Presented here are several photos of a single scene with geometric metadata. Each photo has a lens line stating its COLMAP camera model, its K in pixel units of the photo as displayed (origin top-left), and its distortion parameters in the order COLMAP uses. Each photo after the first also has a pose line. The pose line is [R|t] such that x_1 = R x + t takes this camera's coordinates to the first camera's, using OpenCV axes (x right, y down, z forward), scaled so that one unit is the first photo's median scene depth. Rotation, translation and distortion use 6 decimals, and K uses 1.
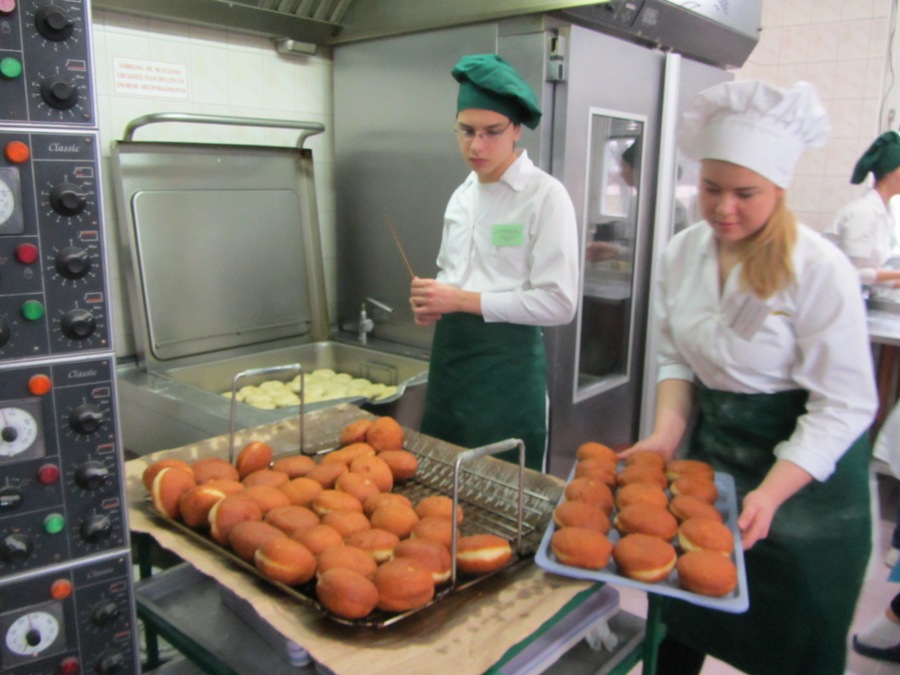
lens RADIAL K [[754.0, 0, 450.0], [0, 754.0, 337.5], [0, 0, 1]] dist [-0.016311, -0.005029]
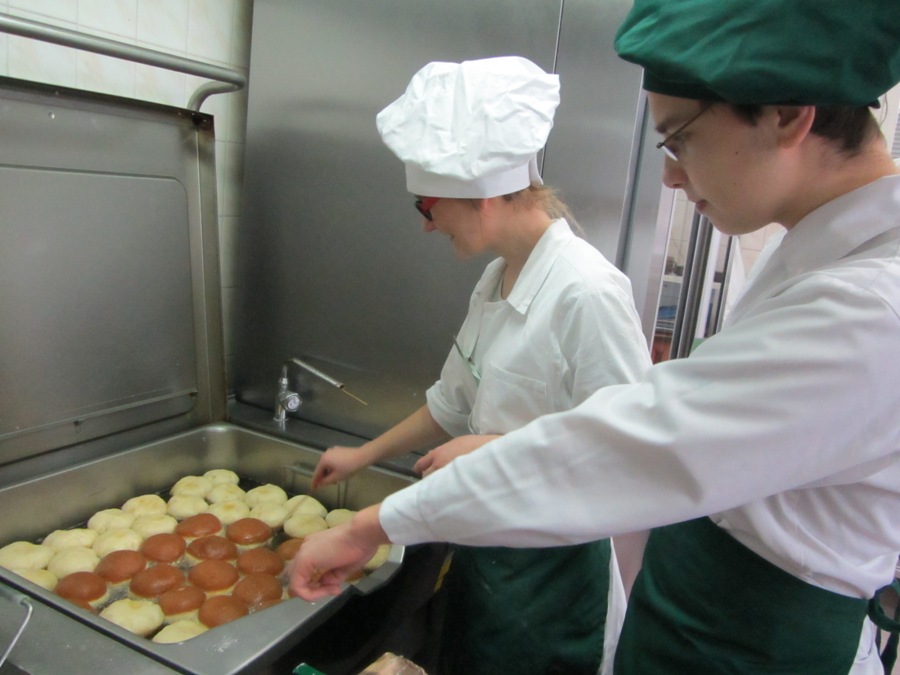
lens RADIAL K [[754.0, 0, 450.0], [0, 754.0, 337.5], [0, 0, 1]] dist [-0.016311, -0.005029]
pose [[0.971224, 0.043921, 0.234083, -0.129969], [-0.044549, 0.999004, -0.002604, -0.074832], [-0.233964, -0.007899, 0.972213, 0.350840]]
